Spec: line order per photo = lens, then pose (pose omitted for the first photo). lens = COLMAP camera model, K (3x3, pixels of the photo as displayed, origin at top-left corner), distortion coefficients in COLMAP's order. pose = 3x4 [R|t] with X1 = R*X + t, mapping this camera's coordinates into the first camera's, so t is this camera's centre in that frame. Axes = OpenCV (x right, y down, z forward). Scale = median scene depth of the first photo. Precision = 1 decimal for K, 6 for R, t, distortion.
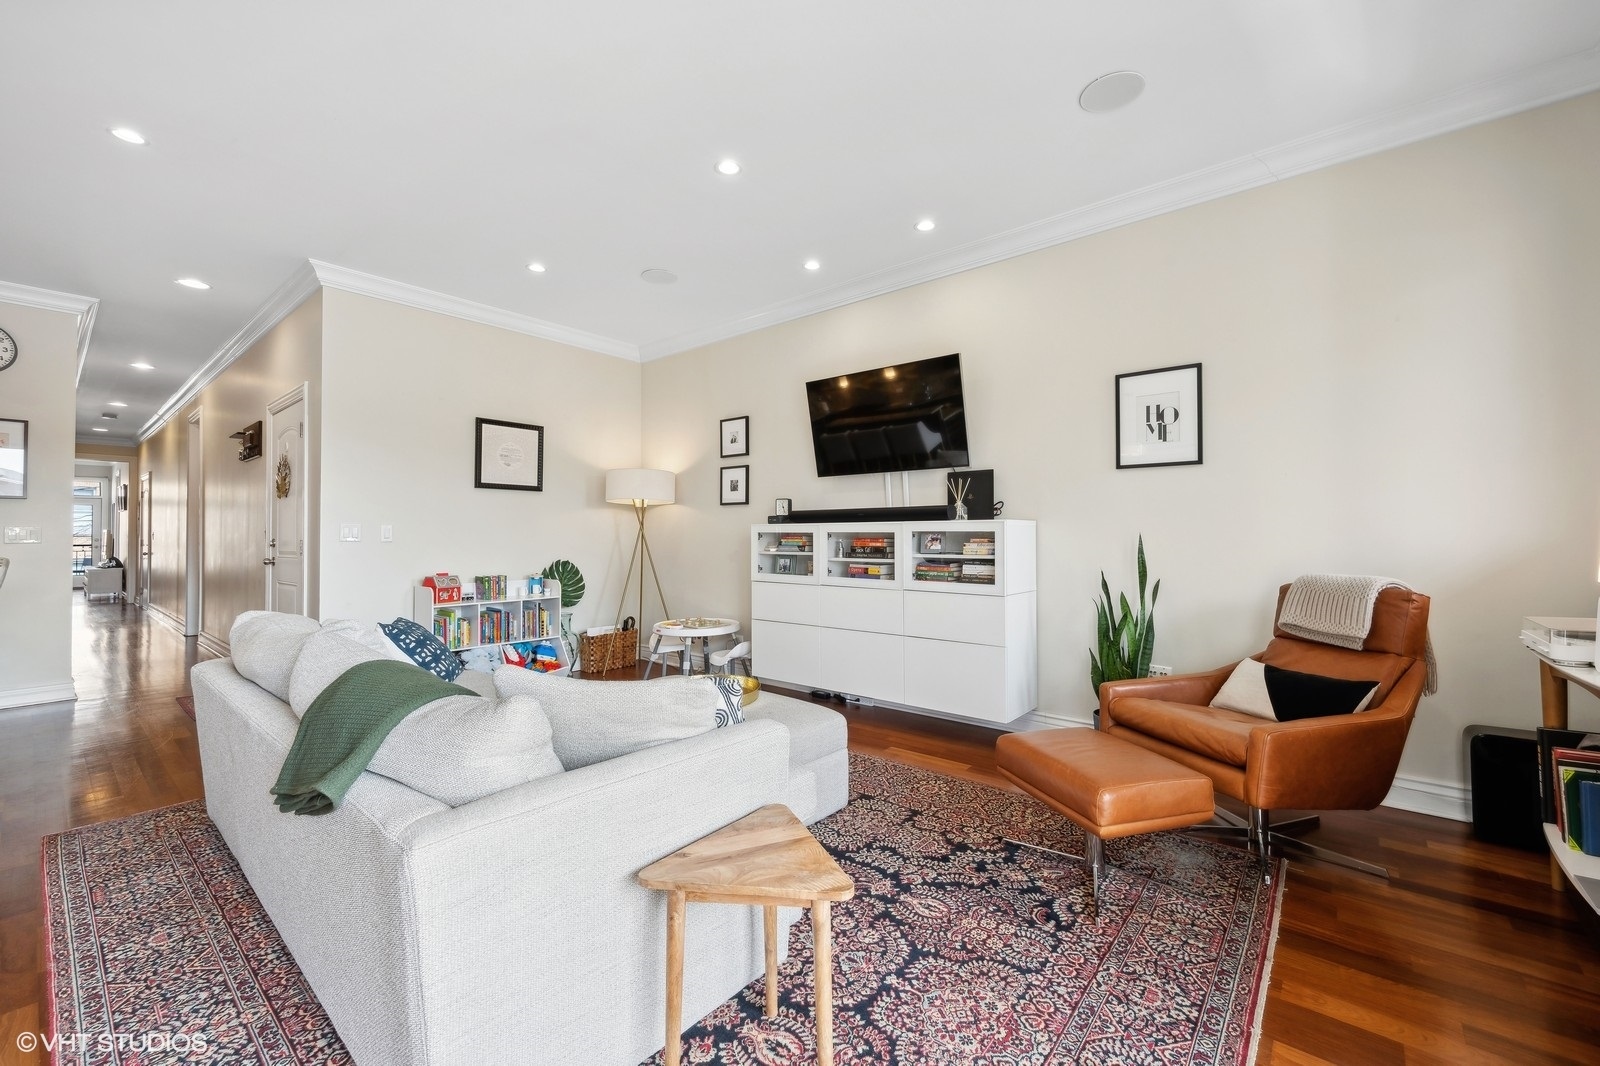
lens RADIAL K [[648.9, 0, 802.0], [0, 648.9, 526.9], [0, 0, 1]] dist [-0.000141, -0.000273]
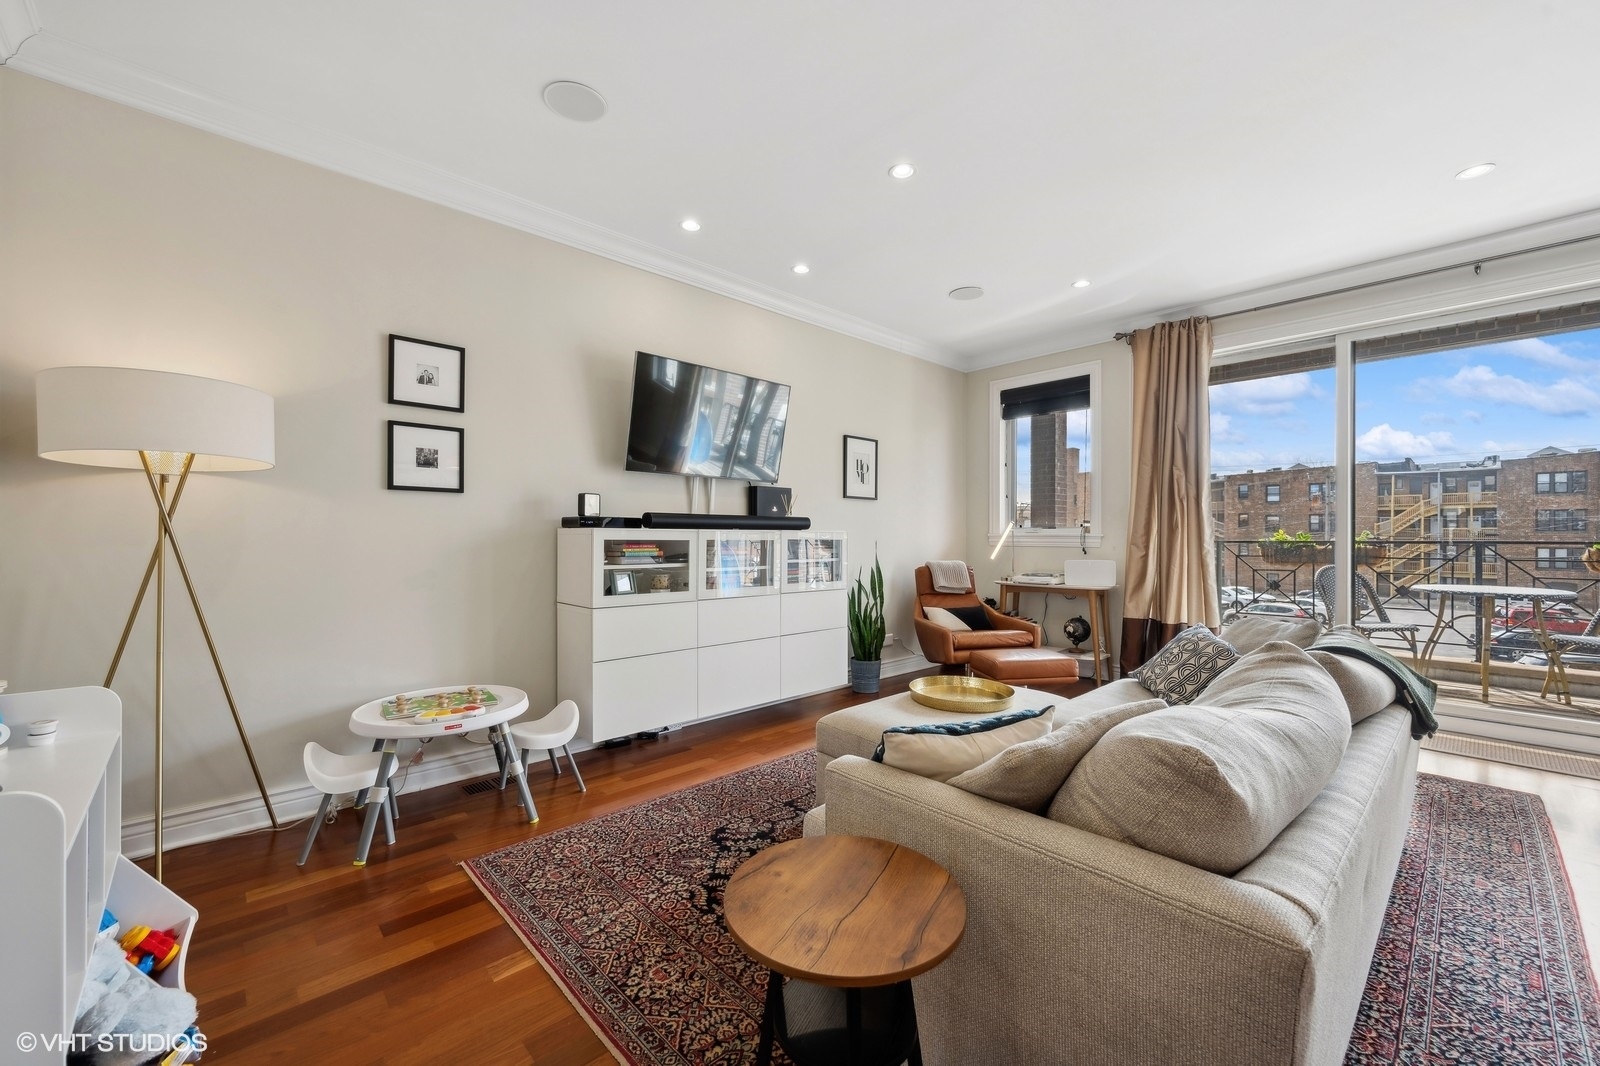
lens RADIAL K [[637.9, 0, 804.4], [0, 637.9, 539.3], [0, 0, 1]] dist [-0.000774, 0.000054]
pose [[0.108690, 0.000526, 0.994076, -0.616131], [-0.013321, 0.999911, 0.000927, 0.004056], [-0.993986, -0.013343, 0.108687, 0.583276]]
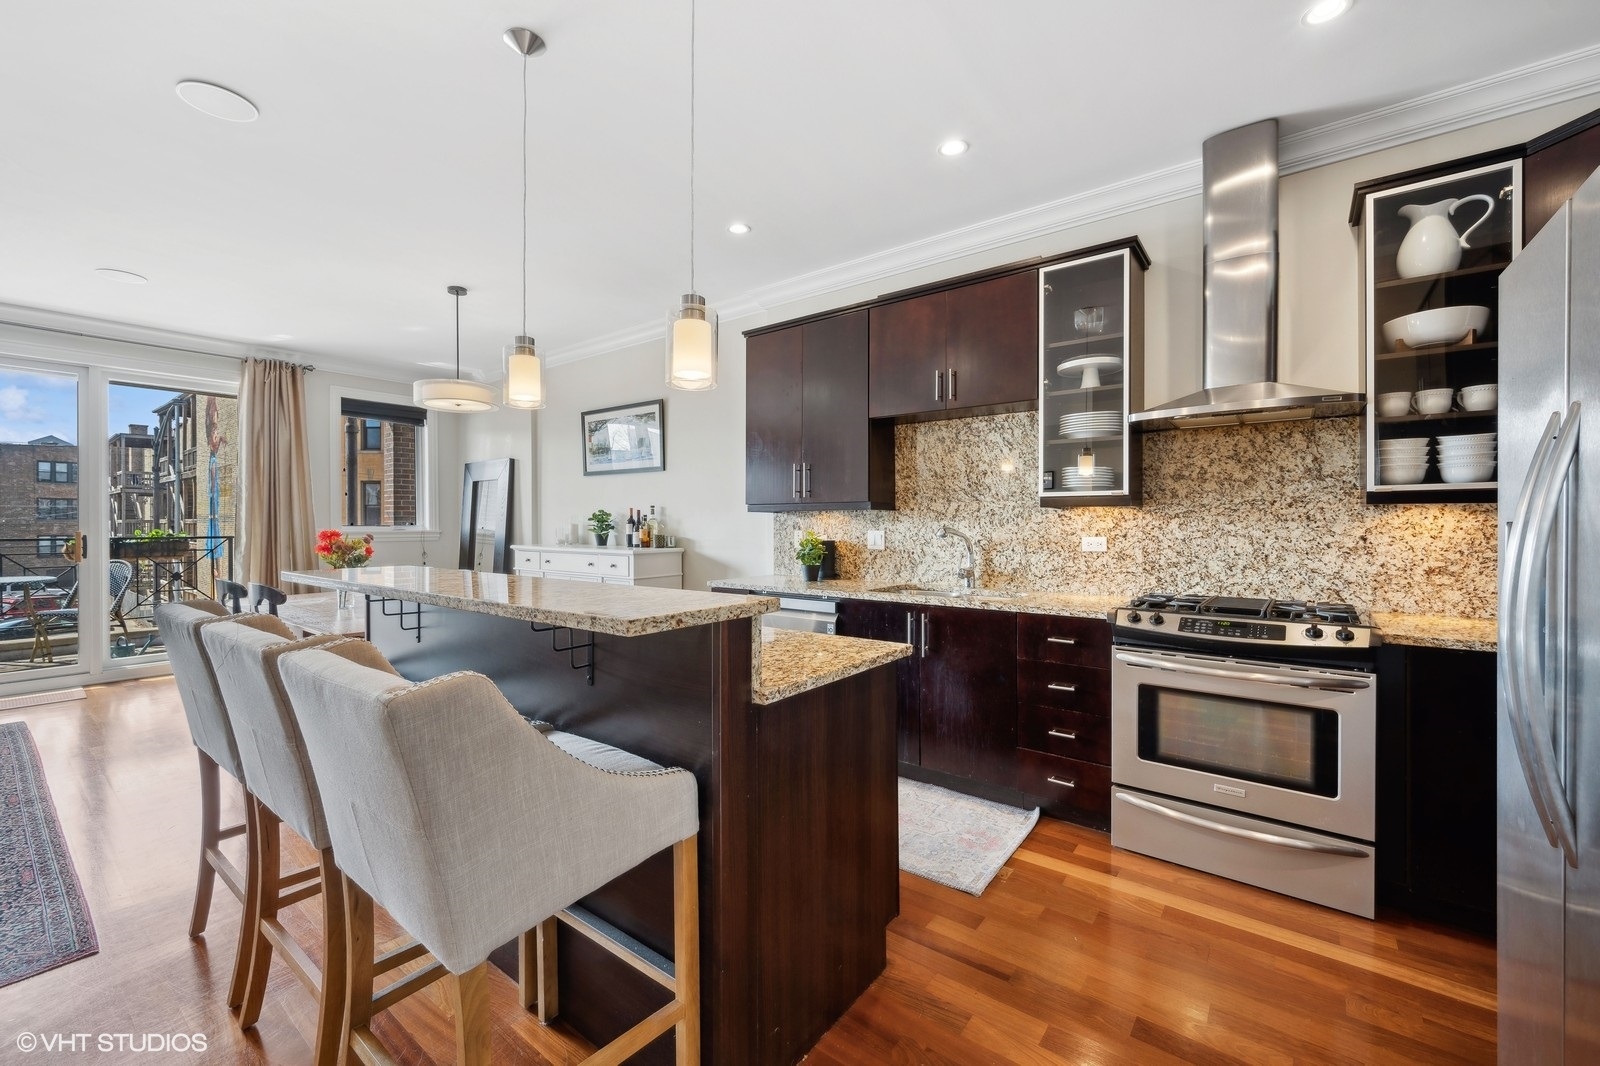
lens RADIAL K [[648.9, 0, 802.0], [0, 648.9, 526.9], [0, 0, 1]] dist [-0.000141, -0.000273]
pose [[-0.999144, 0.005135, -0.041048, -0.913056], [0.005418, 0.999962, -0.006780, -0.011222], [0.041012, -0.006997, -0.999134, 0.841311]]
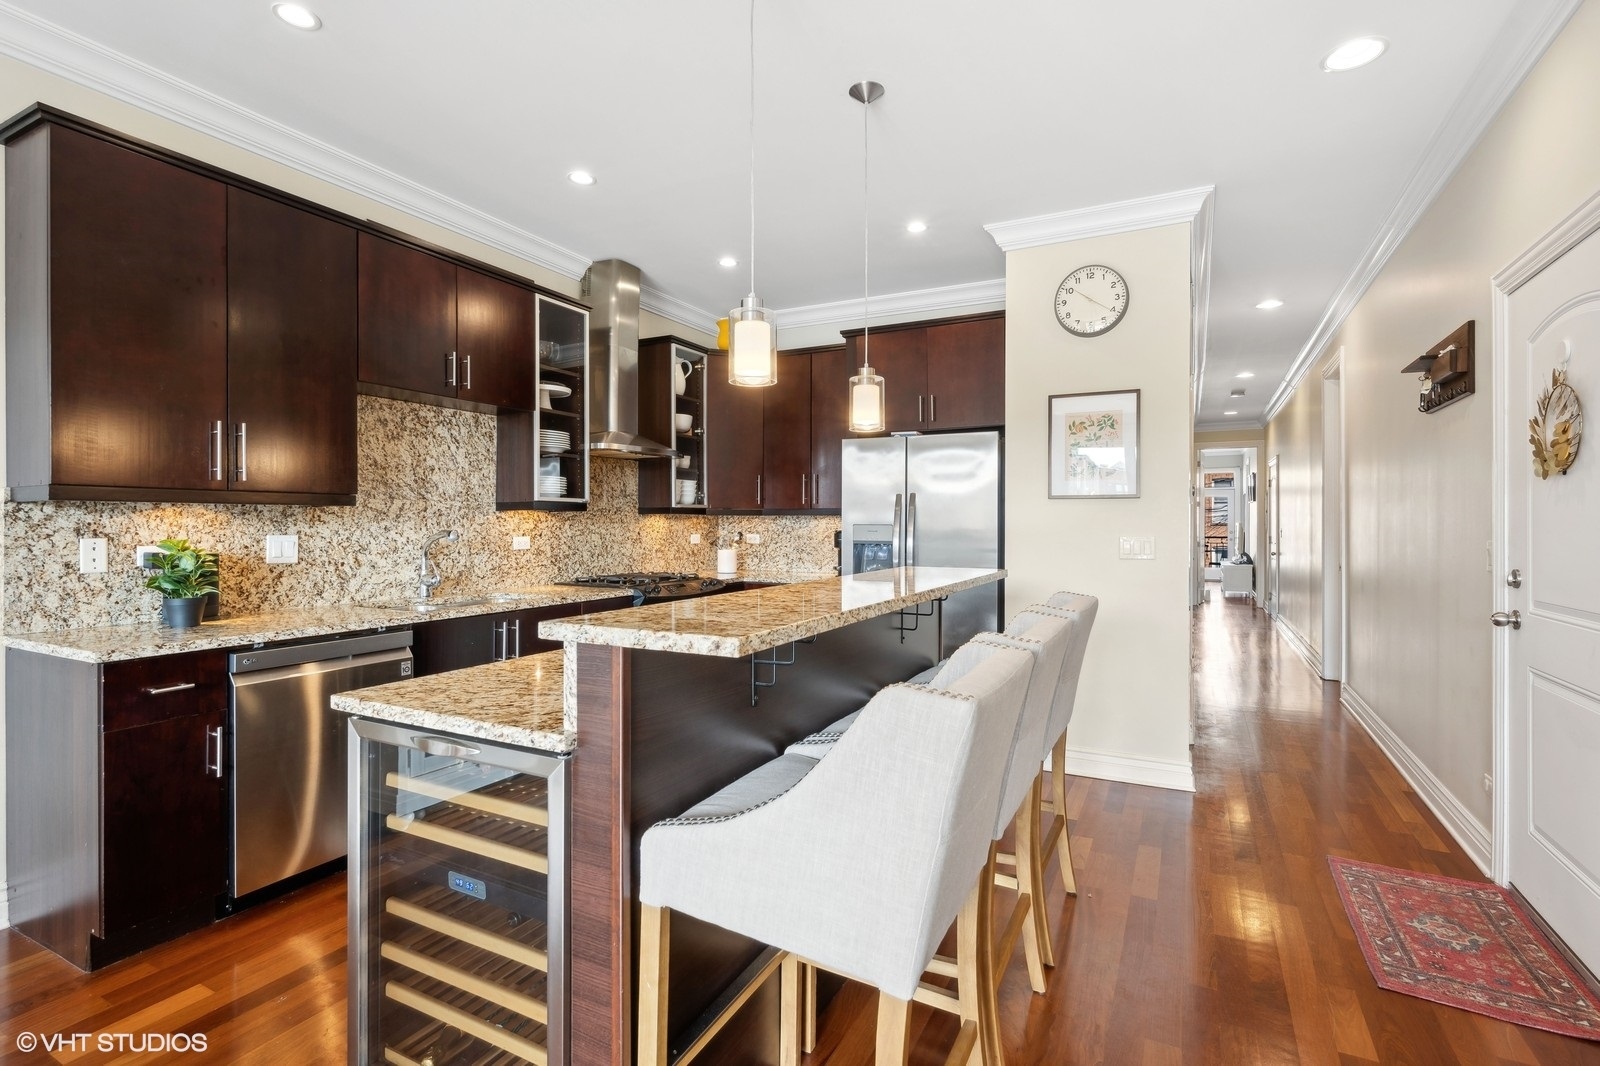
lens RADIAL K [[759.6, 0, 799.6], [0, 759.6, 519.4], [0, 0, 1]] dist [0.000309, -0.000230]
pose [[0.220955, -0.000228, -0.975284, -0.392258], [0.009258, 0.999955, 0.001864, -0.020782], [0.975240, -0.009441, 0.220948, 0.382365]]
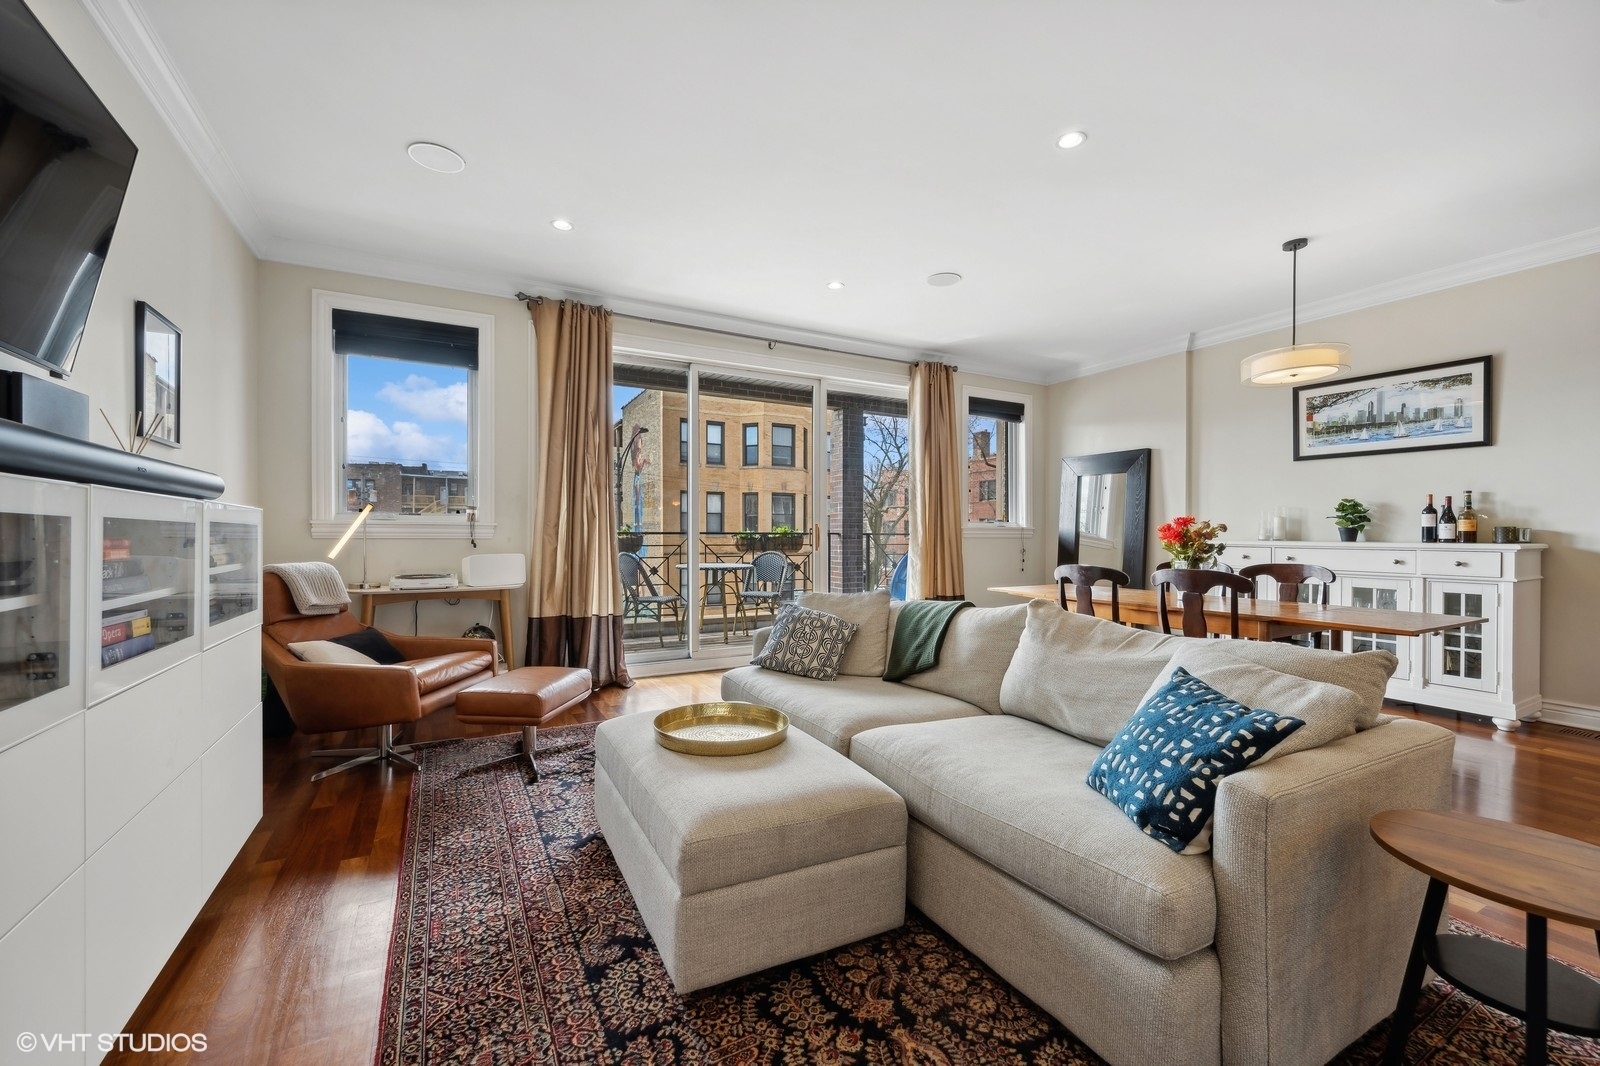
lens RADIAL K [[650.6, 0, 799.5], [0, 650.6, 536.8], [0, 0, 1]] dist [-0.000499, 0.000145]
pose [[-0.932245, -0.001237, 0.361826, -0.268225], [-0.004346, 0.999960, -0.007778, 0.013891], [-0.361802, -0.008823, -0.932213, 0.876301]]
